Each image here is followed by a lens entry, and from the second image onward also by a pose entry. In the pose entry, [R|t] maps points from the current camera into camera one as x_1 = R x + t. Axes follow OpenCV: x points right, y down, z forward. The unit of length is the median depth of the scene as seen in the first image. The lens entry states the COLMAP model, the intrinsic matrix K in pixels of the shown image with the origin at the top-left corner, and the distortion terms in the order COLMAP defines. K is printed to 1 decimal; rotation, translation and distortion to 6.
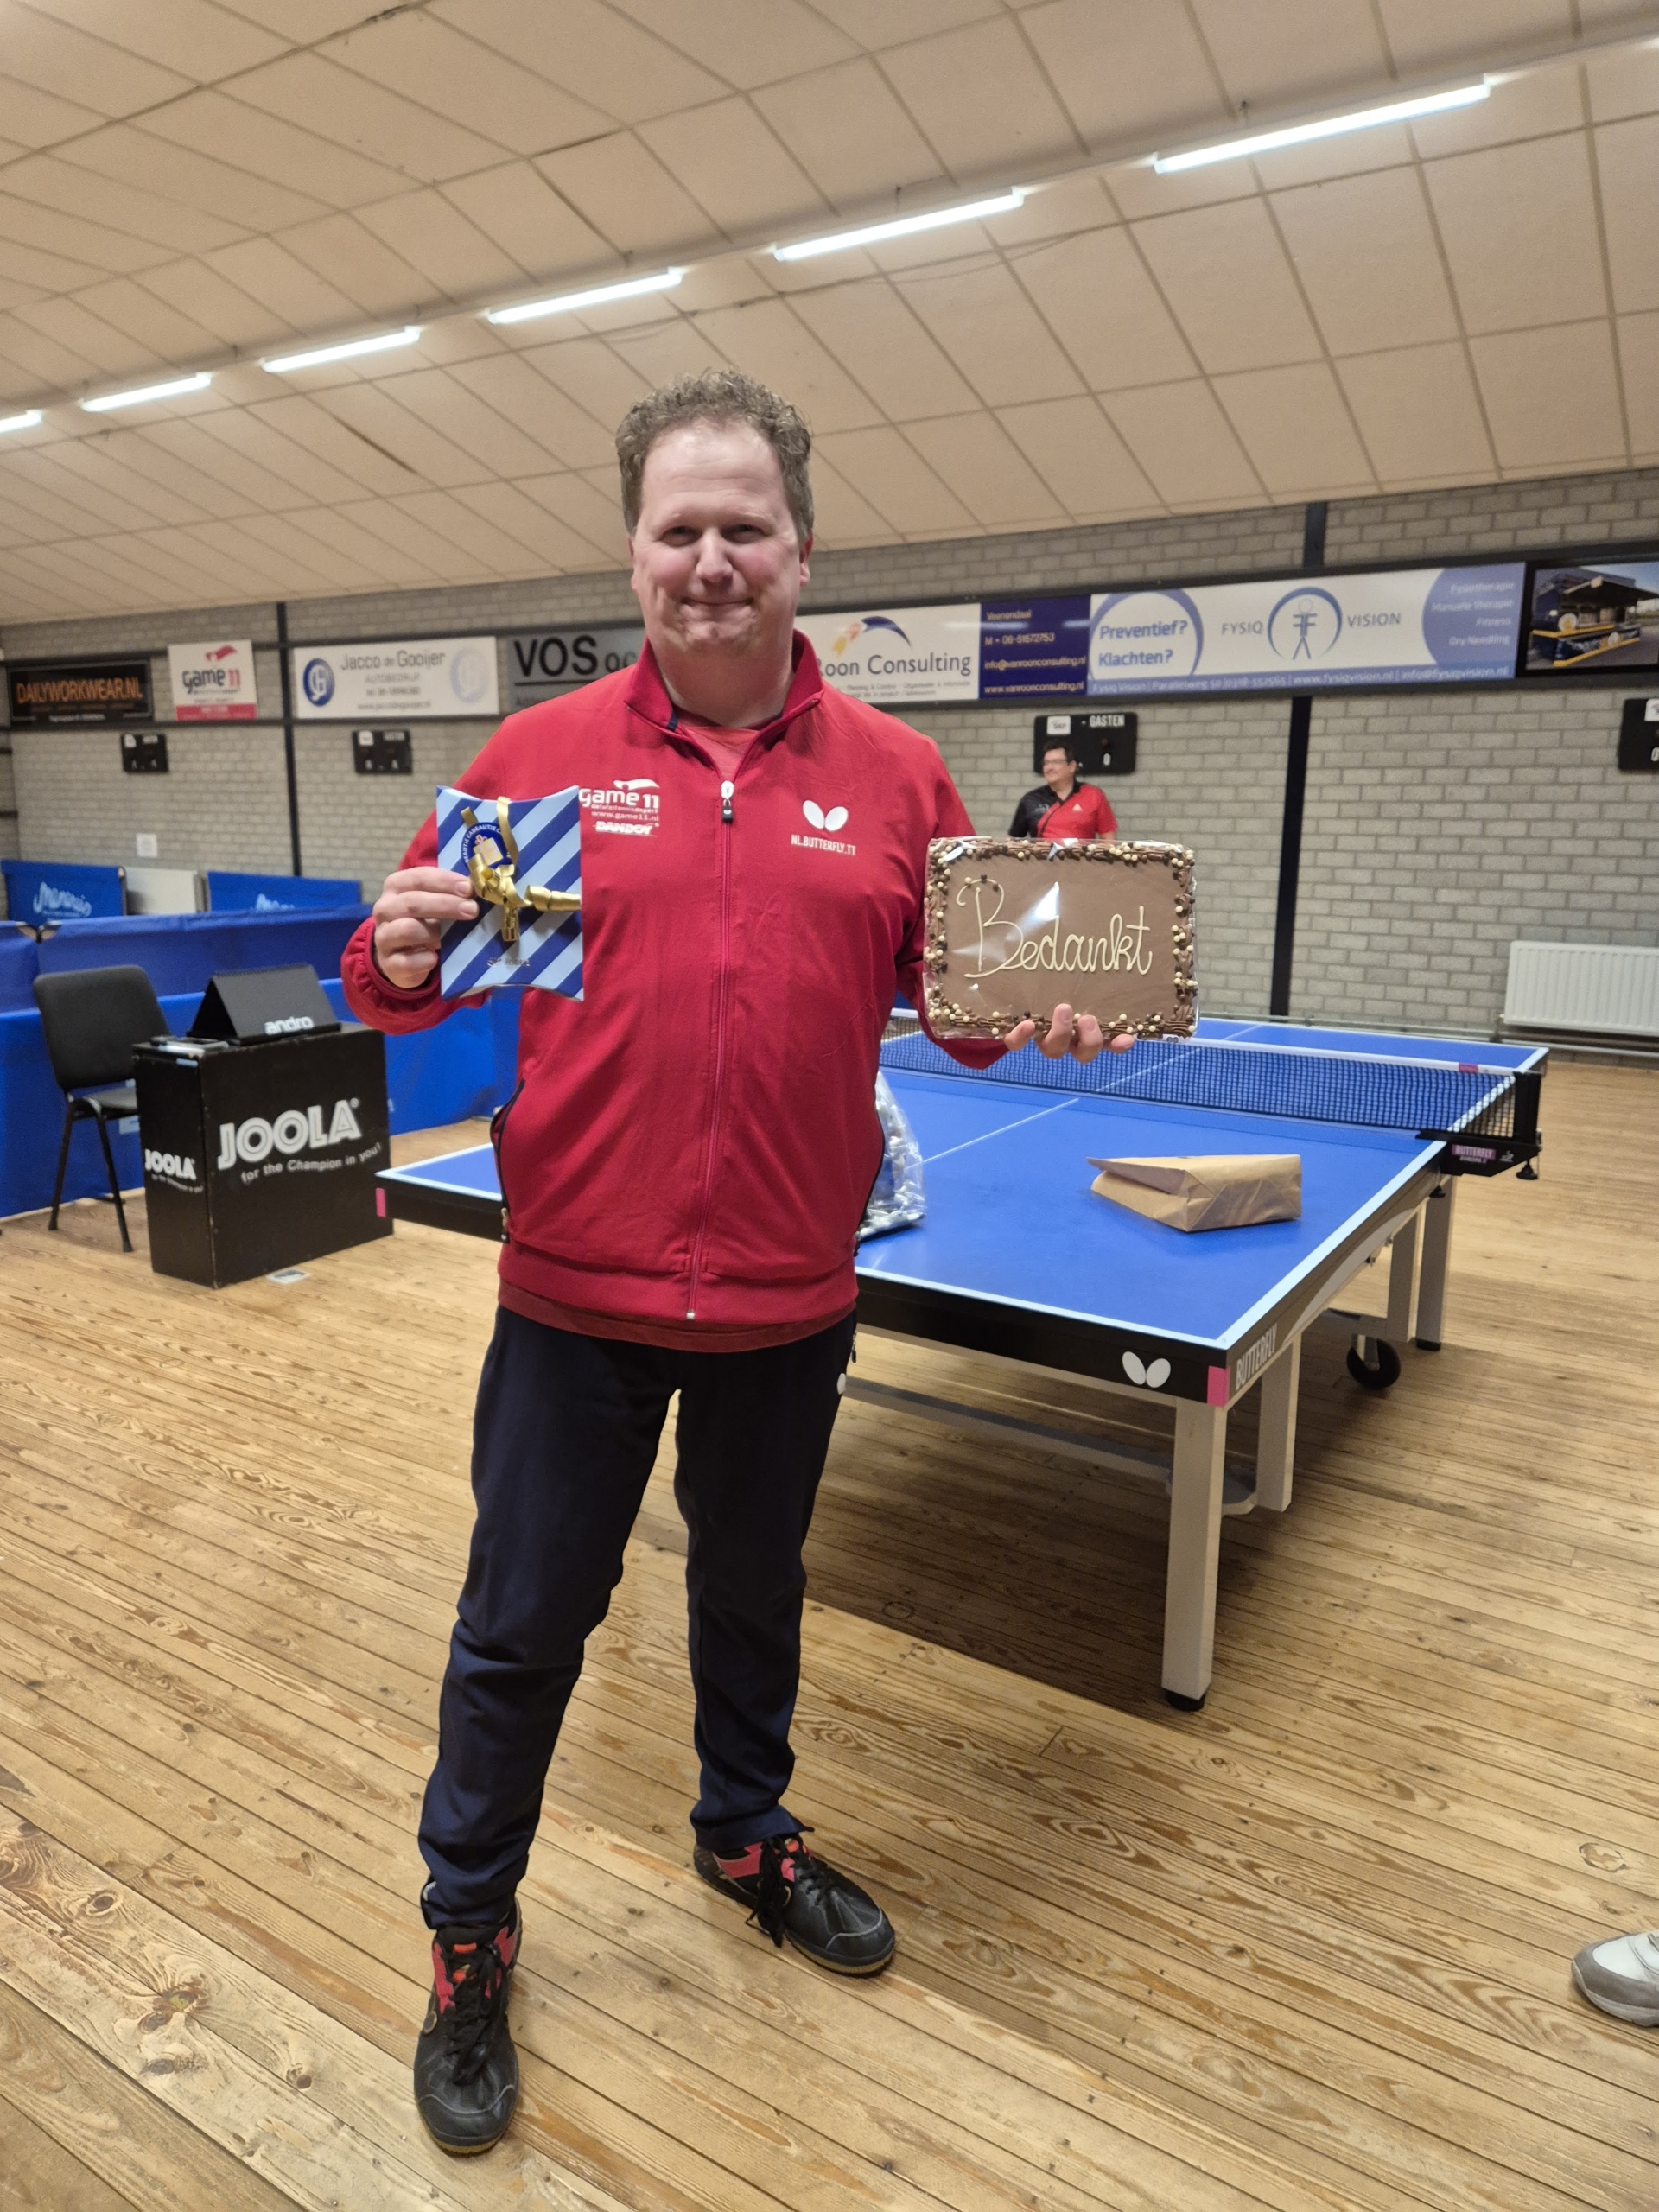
lens RADIAL K [[1526.4, 0, 844.8], [0, 1526.4, 1084.4], [0, 0, 1]] dist [0.072751, -0.071044]
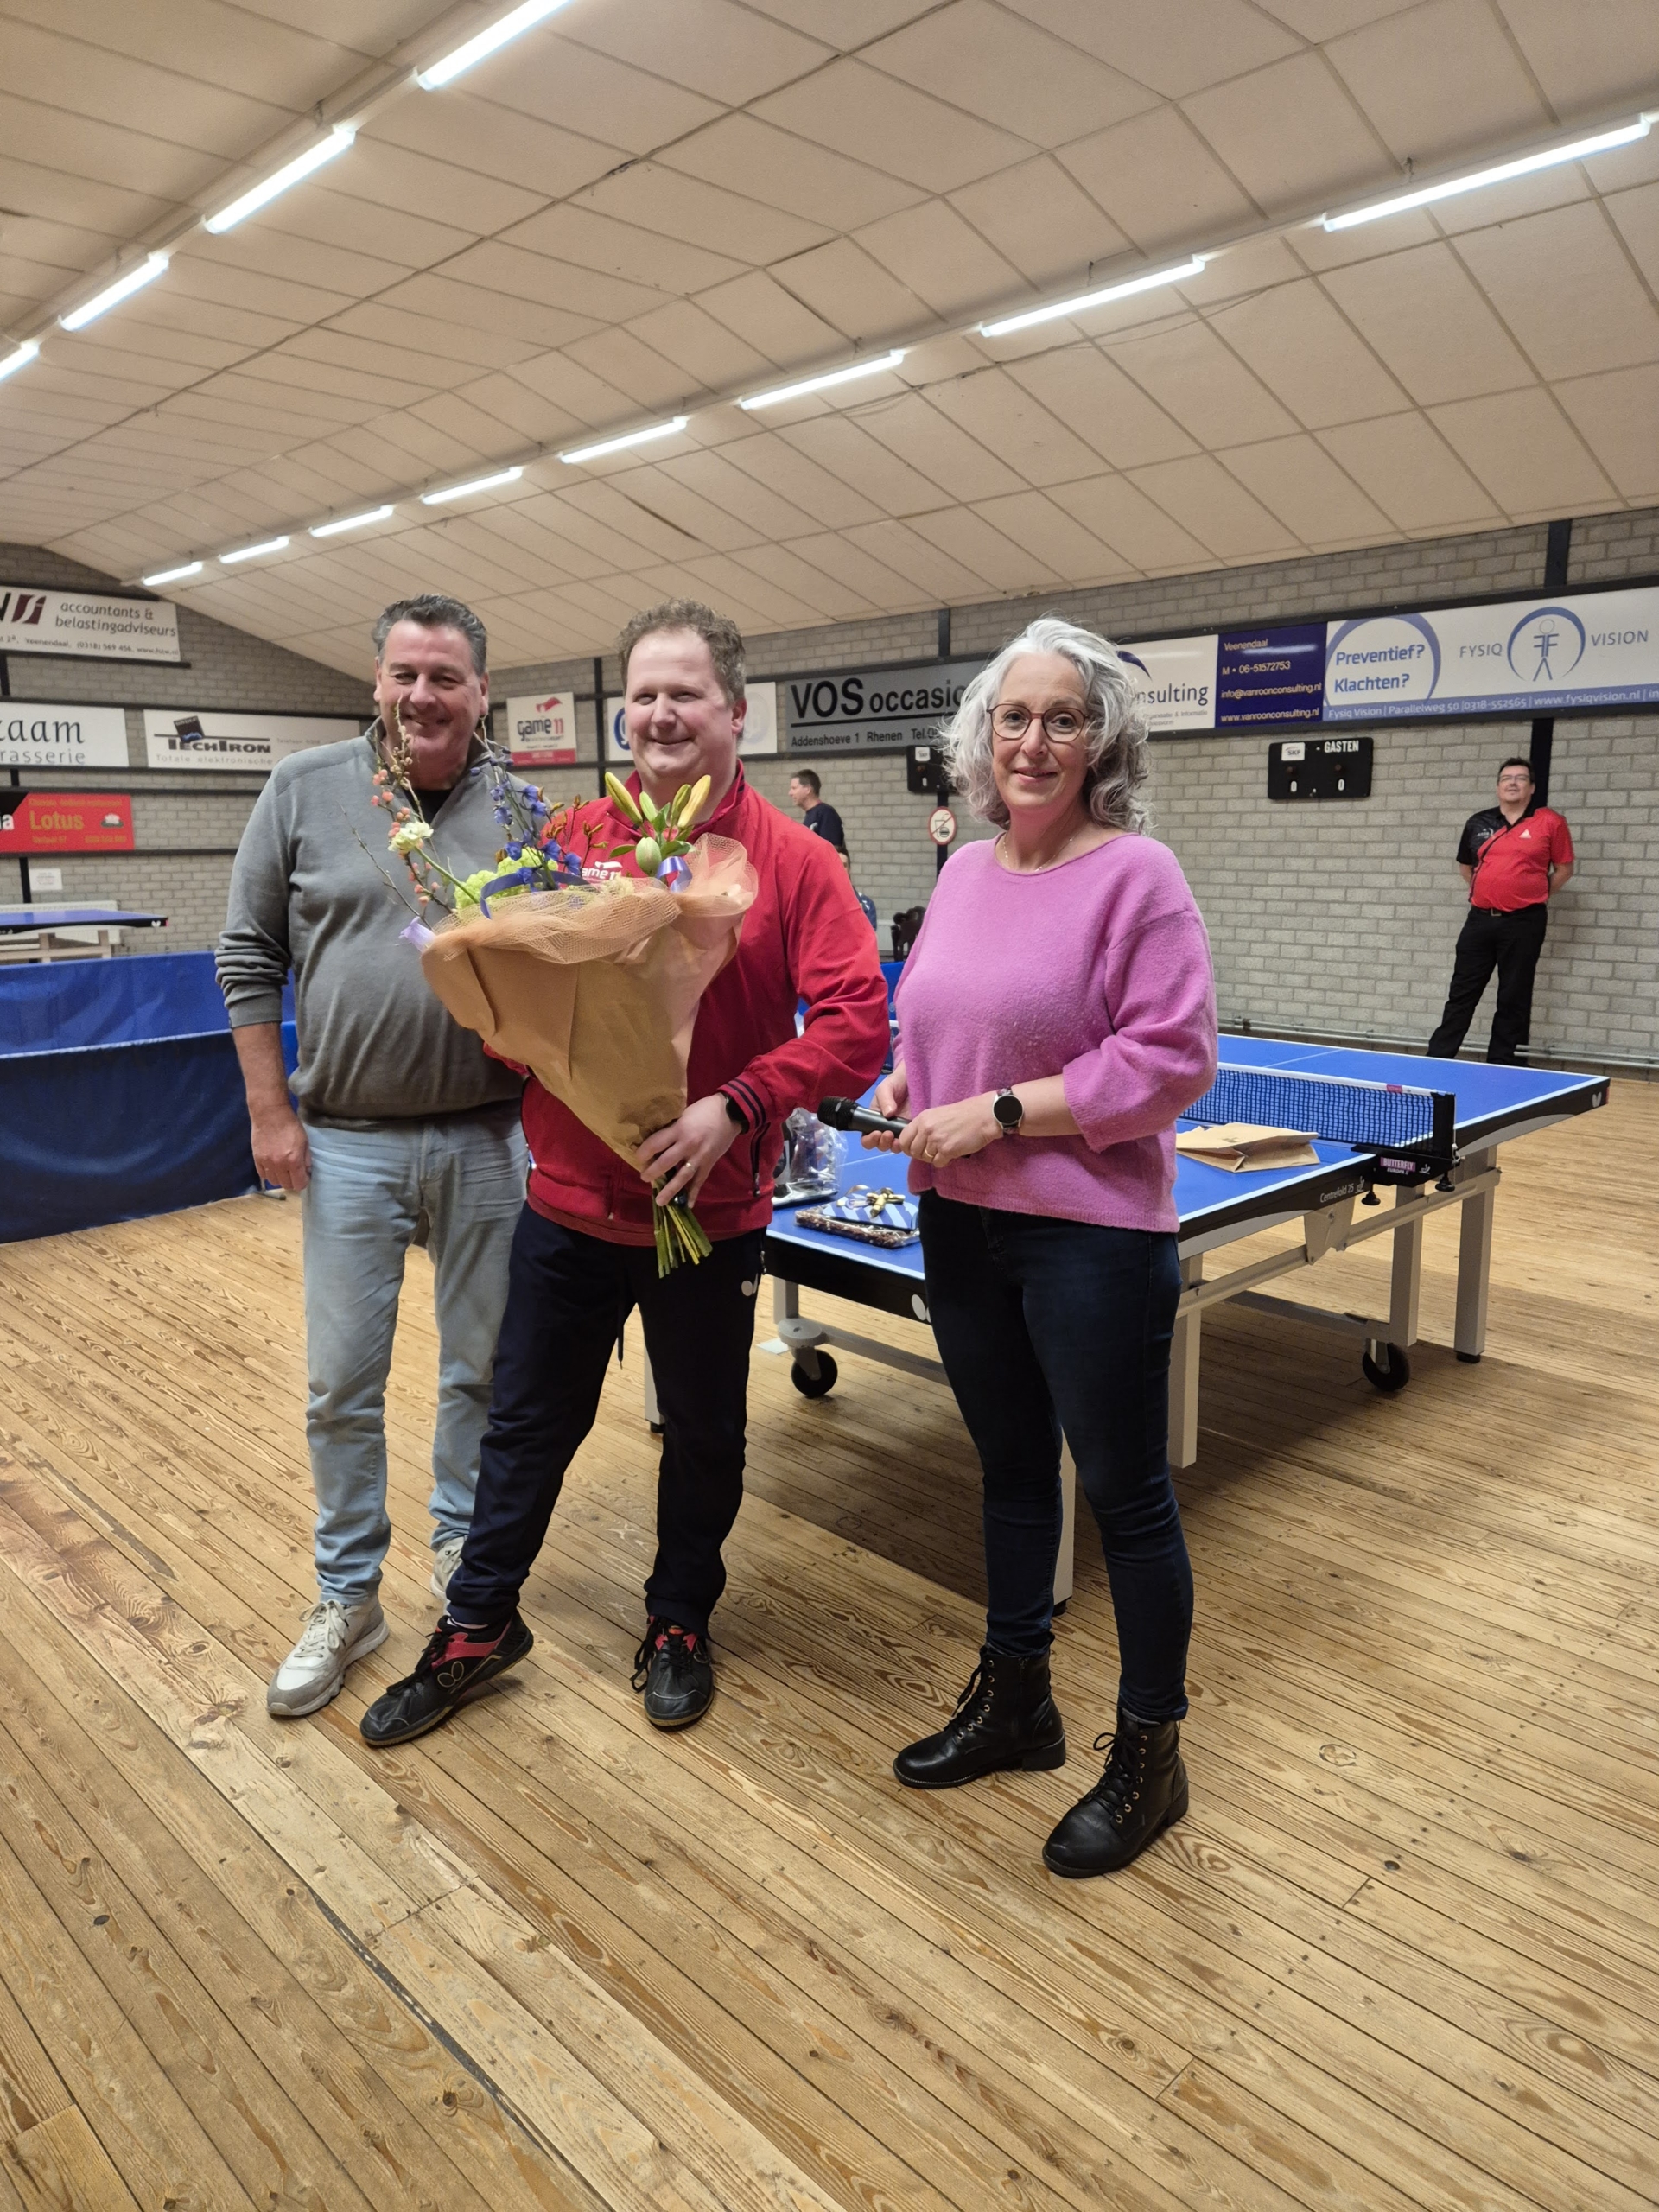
lens RADIAL K [[1526.4, 0, 829.3], [0, 1526.4, 1087.0], [0, 0, 1]] dist [0.072751, -0.071044]
pose [[0.973974, 0.025382, -0.225233, 0.103438], [-0.027999, 0.999572, -0.008431, 0.003692], [0.224923, 0.014518, 0.974268, -0.067011]]
